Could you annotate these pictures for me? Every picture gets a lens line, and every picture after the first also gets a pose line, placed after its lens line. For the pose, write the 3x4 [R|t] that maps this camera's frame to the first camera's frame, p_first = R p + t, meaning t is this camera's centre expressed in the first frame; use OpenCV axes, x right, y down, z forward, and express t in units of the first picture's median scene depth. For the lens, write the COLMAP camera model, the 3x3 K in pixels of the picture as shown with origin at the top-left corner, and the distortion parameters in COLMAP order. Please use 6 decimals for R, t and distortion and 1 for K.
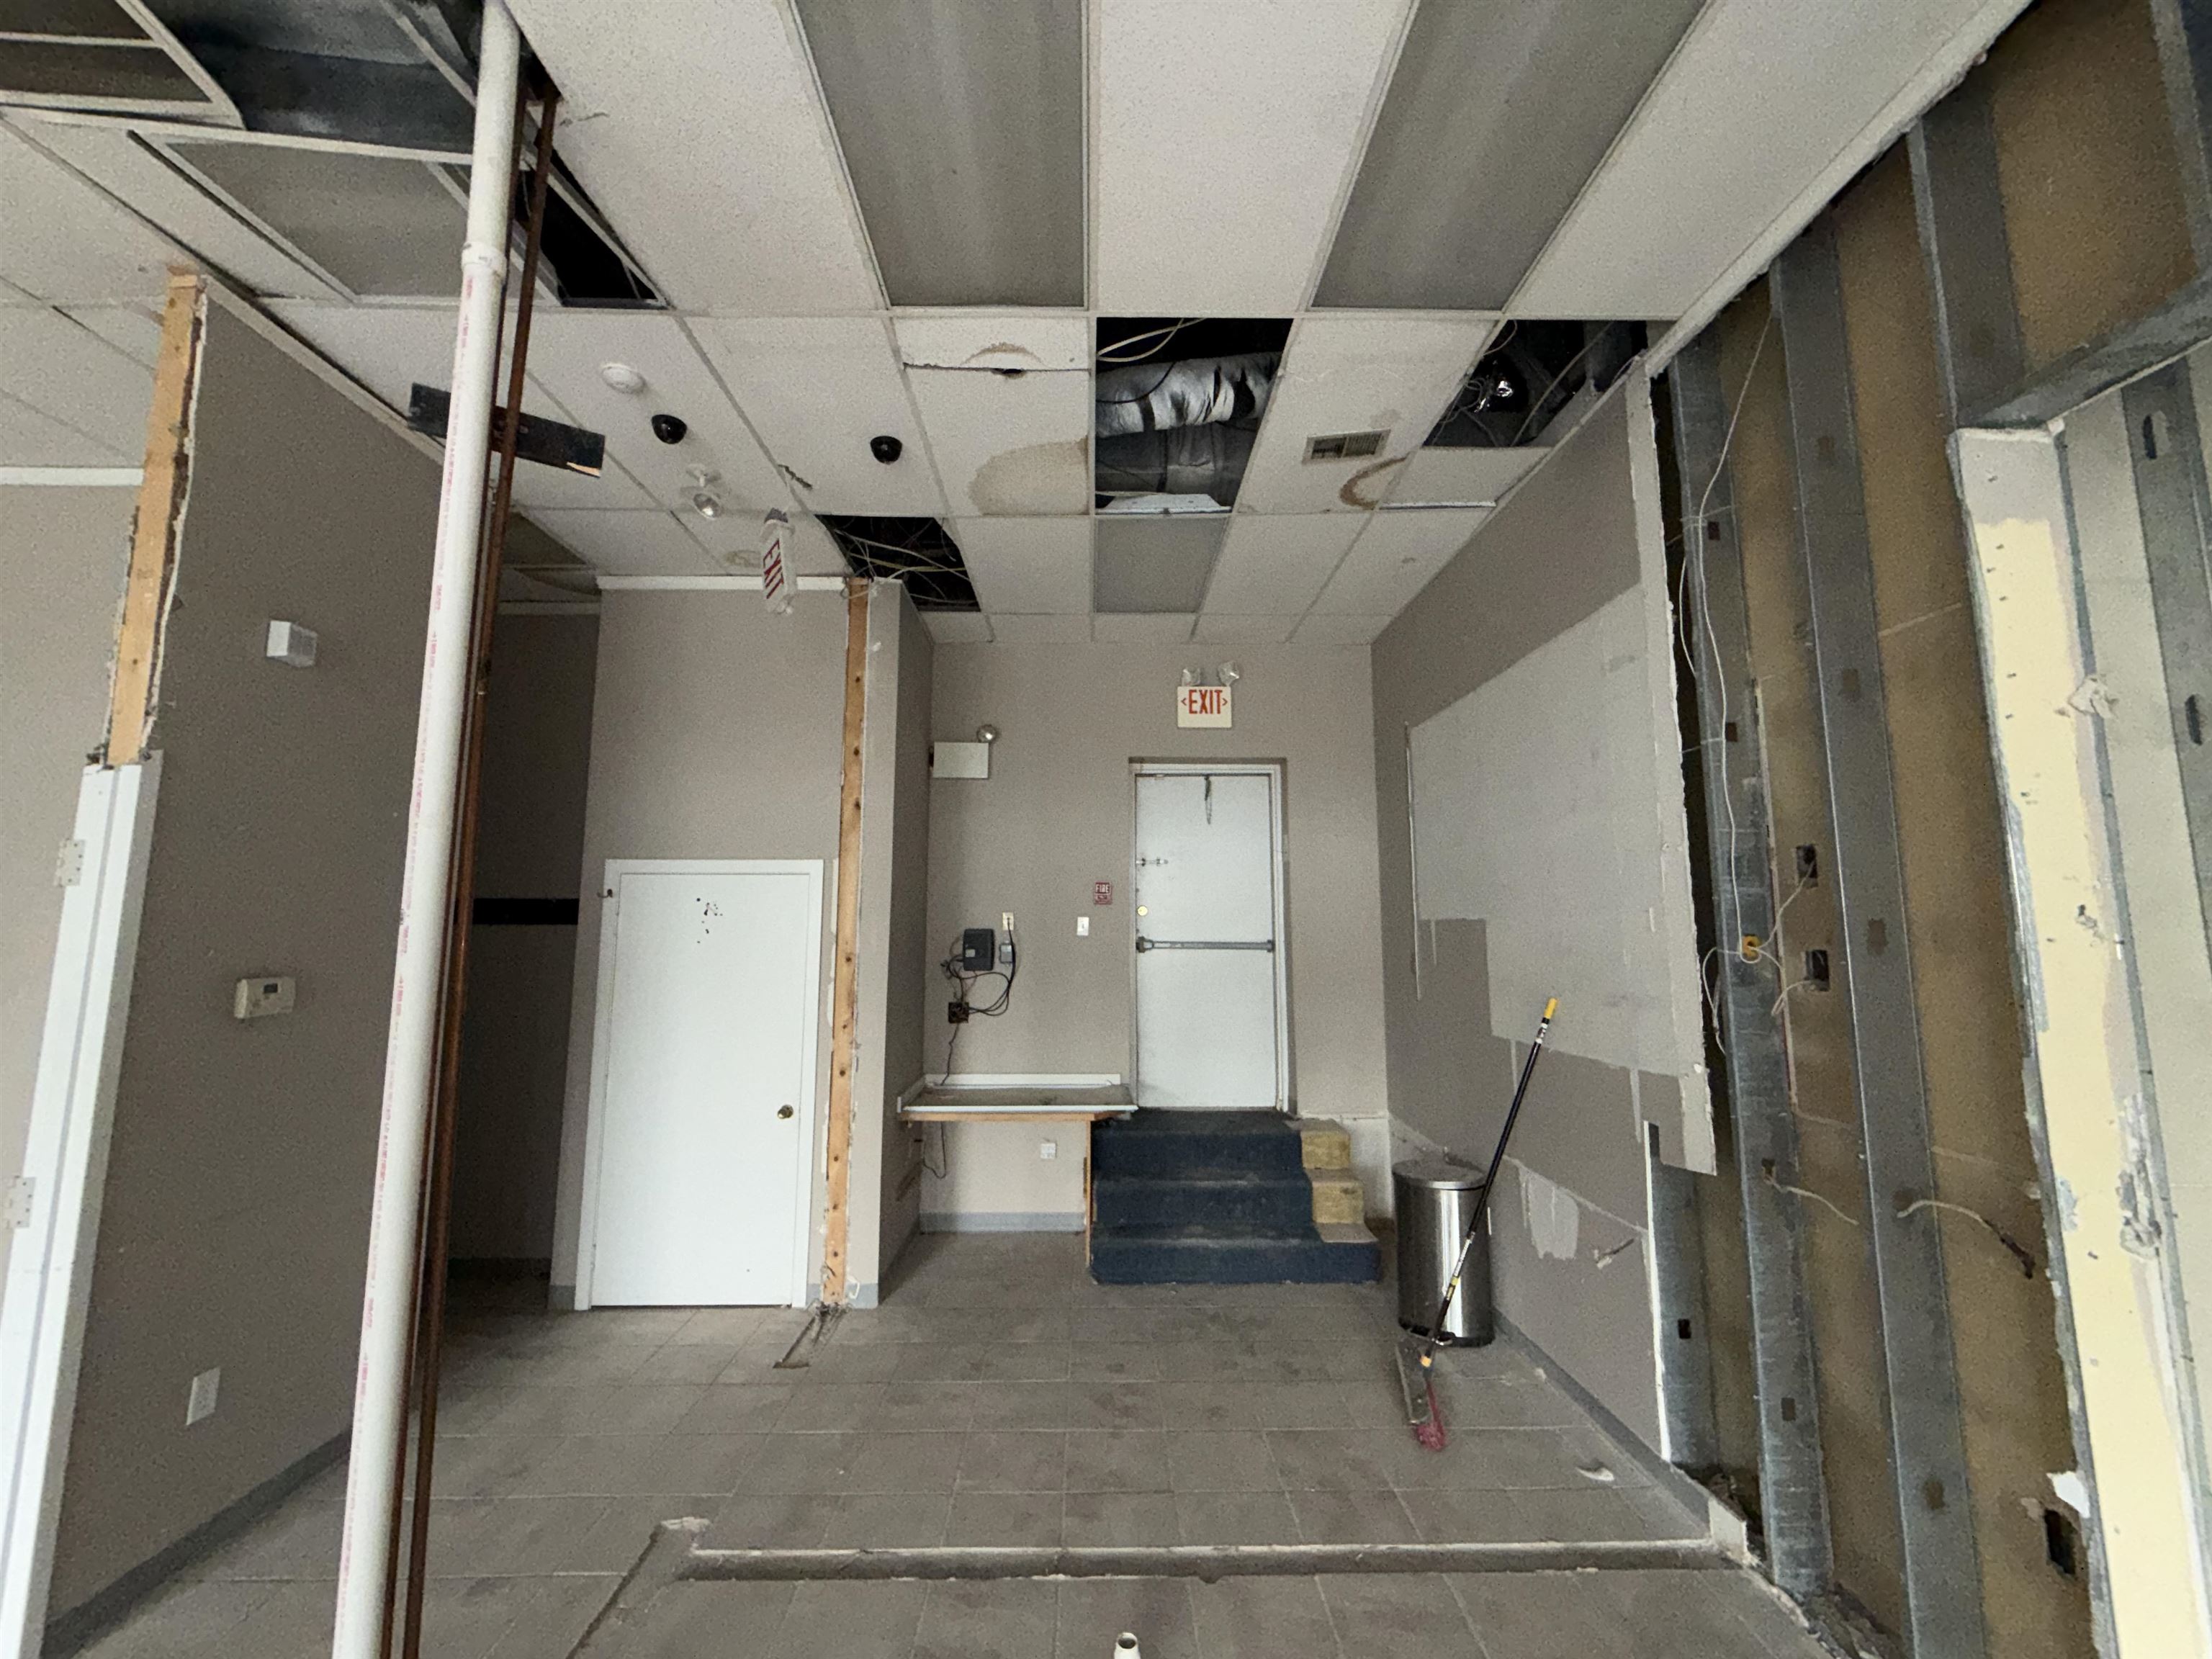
lens RADIAL K [[880.9, 0, 1095.4], [0, 880.9, 825.6], [0, 0, 1]] dist [-0.001079, 0.000052]
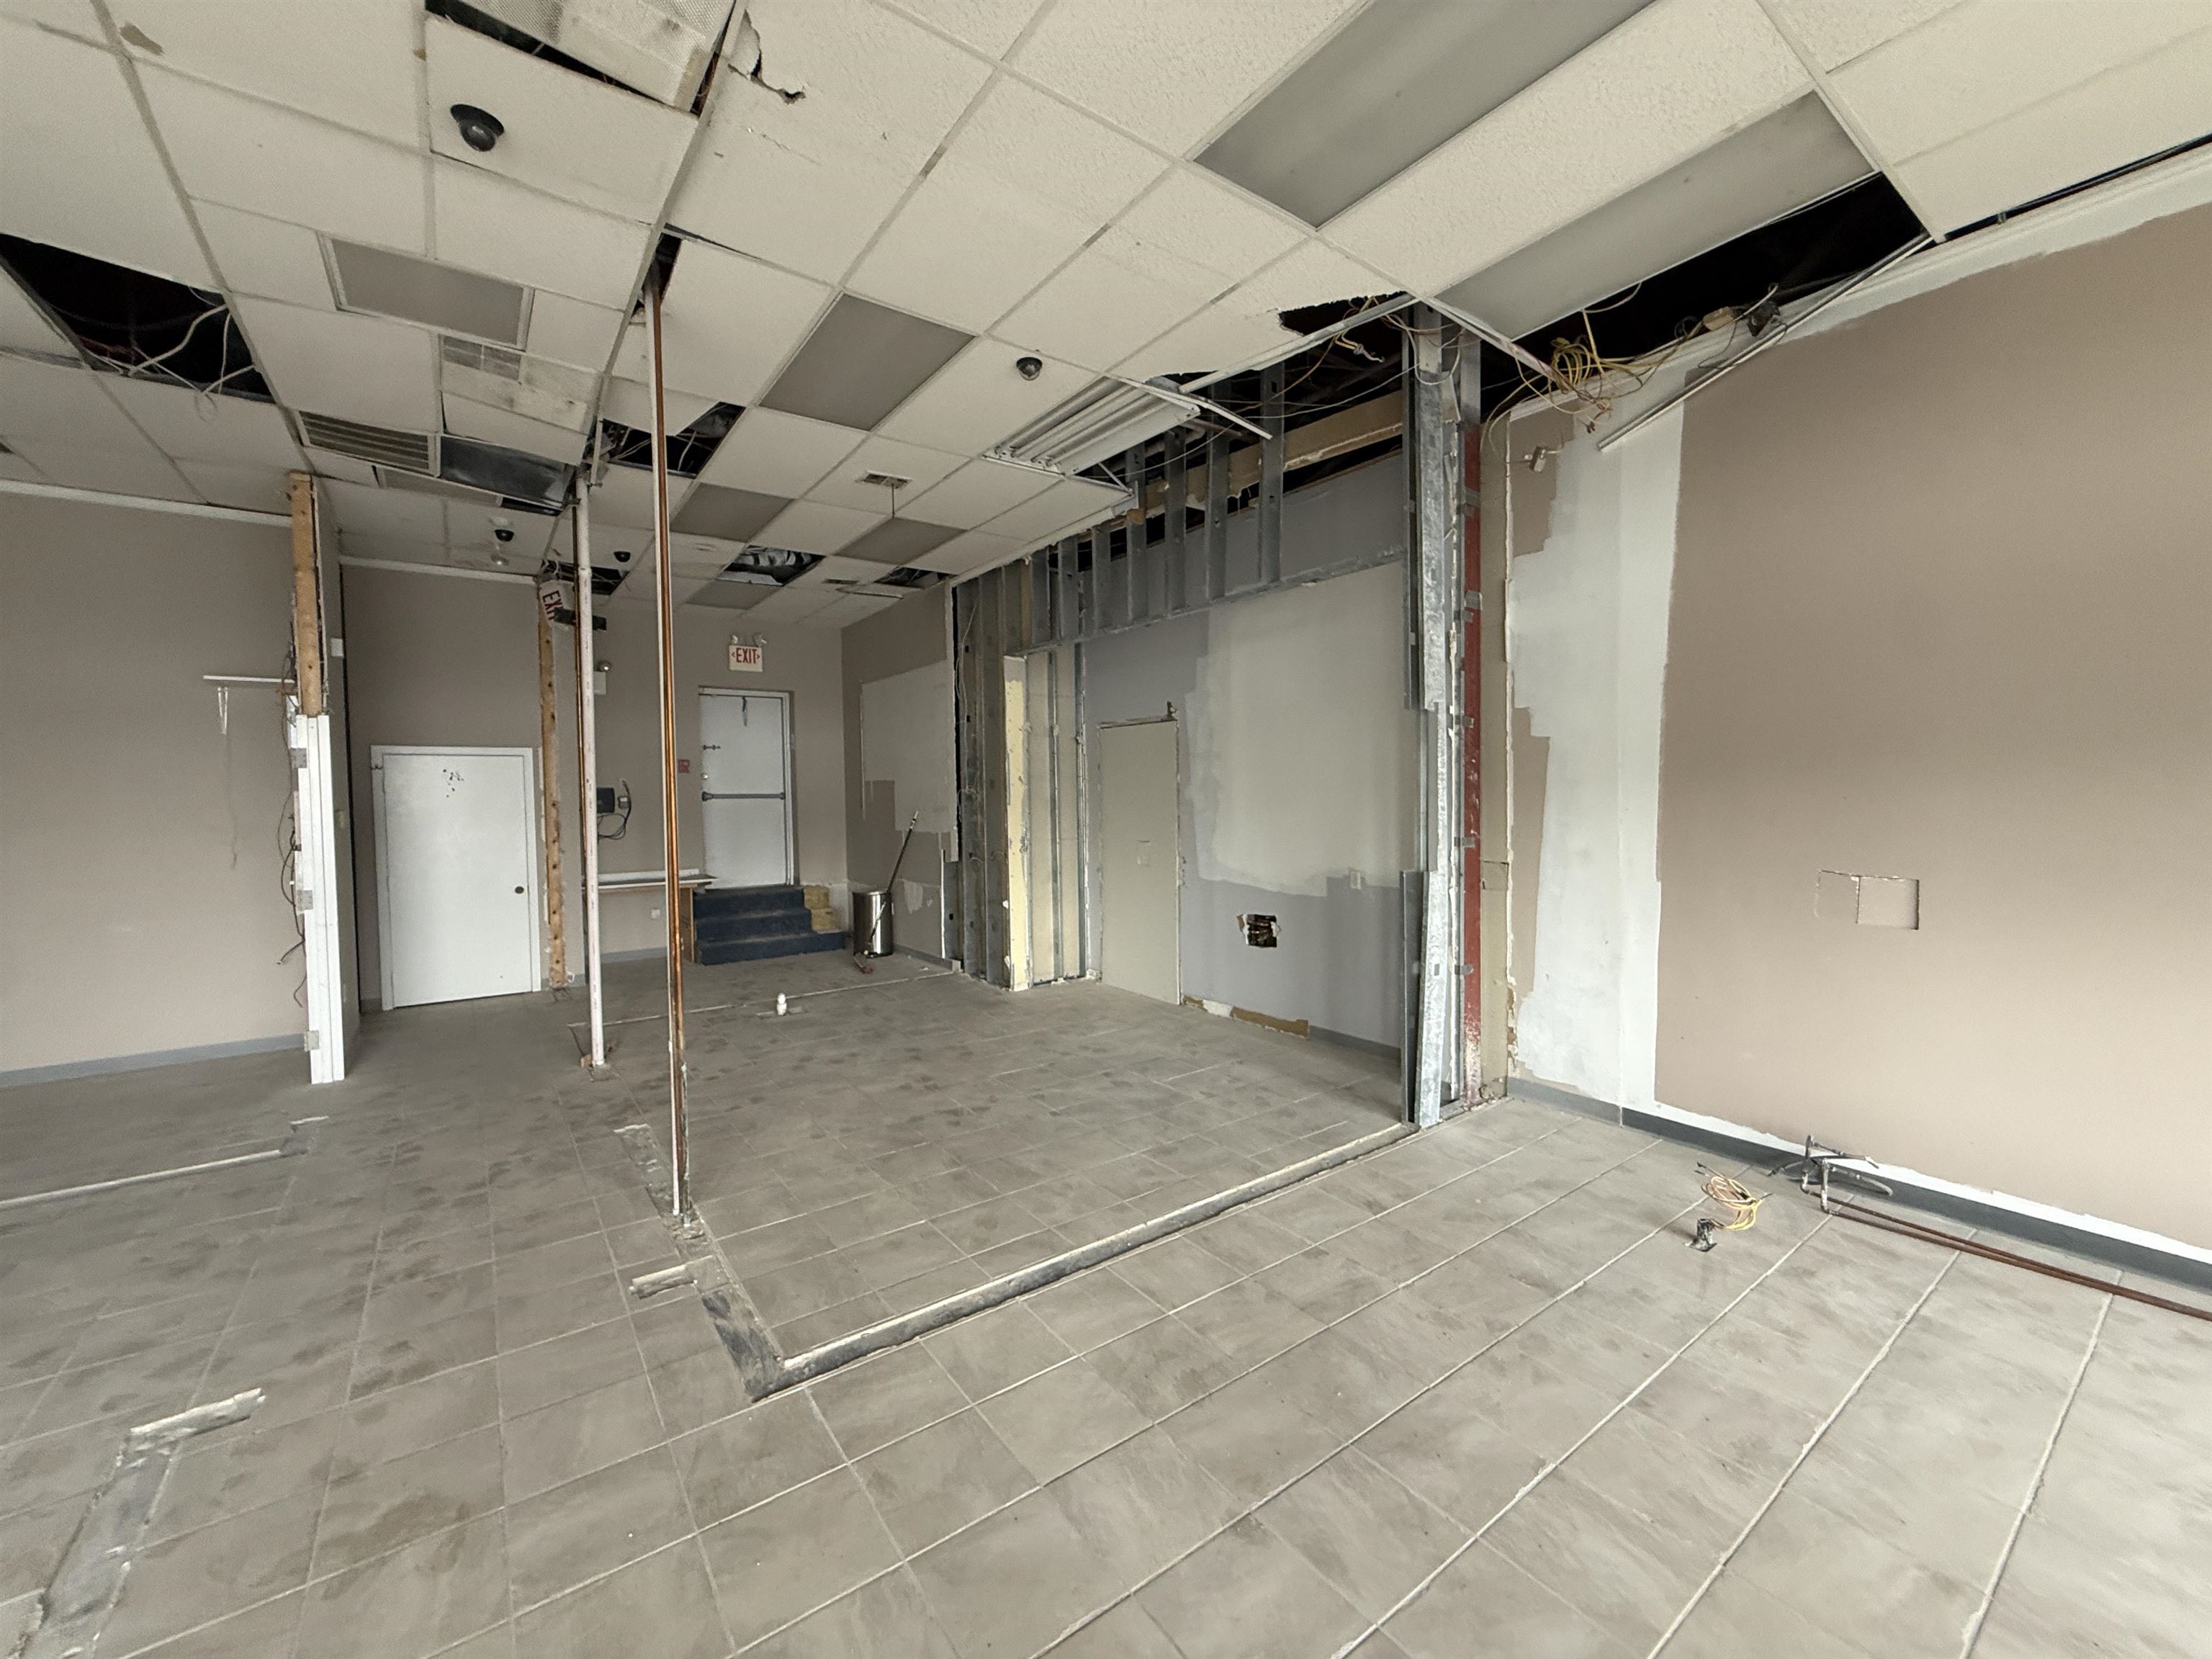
lens RADIAL K [[881.2, 0, 1106.0], [0, 881.2, 829.5], [0, 0, 1]] dist [-0.000541, 0.000333]
pose [[0.809428, -0.036575, 0.586078, -0.730175], [-0.057096, 0.988427, 0.140539, -0.192745], [-0.584436, -0.147219, 0.797973, -1.860958]]
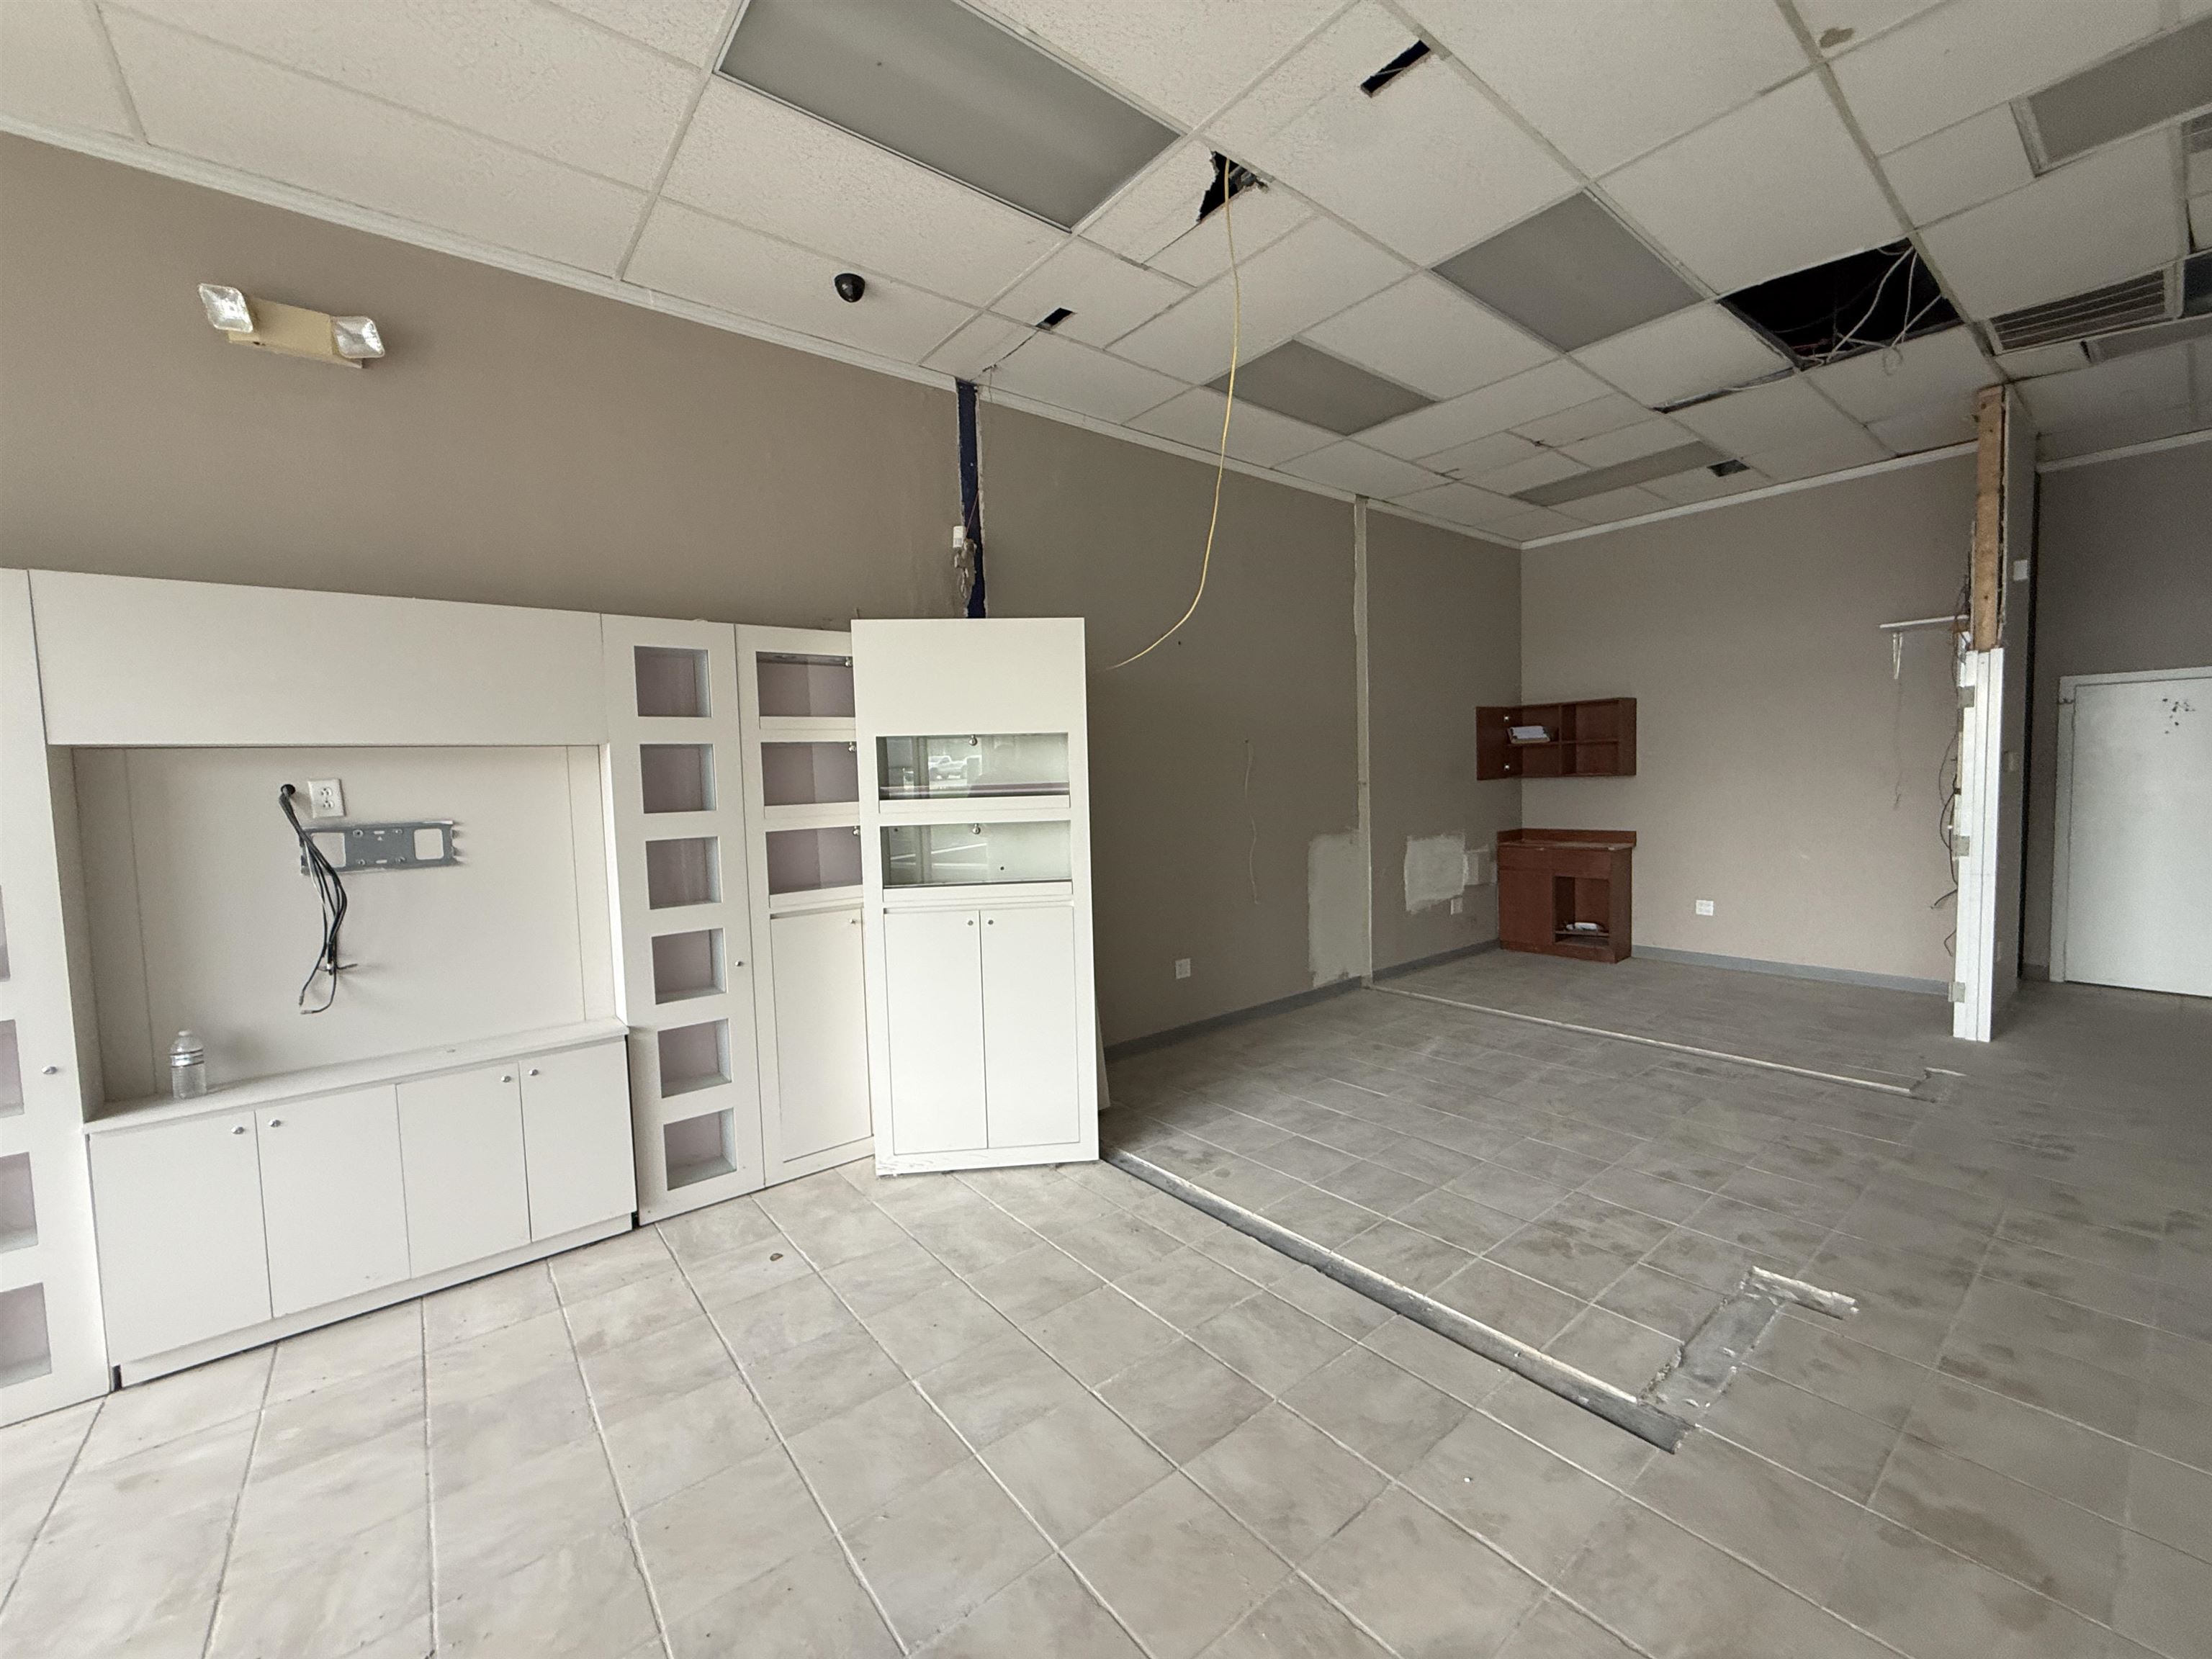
lens RADIAL K [[880.9, 0, 1095.4], [0, 880.9, 825.6], [0, 0, 1]] dist [-0.001079, 0.000052]
pose [[0.616191, 0.026741, -0.787142, -0.689775], [0.125403, 0.983342, 0.131574, -0.180315], [0.777549, -0.179785, 0.602574, -1.833441]]
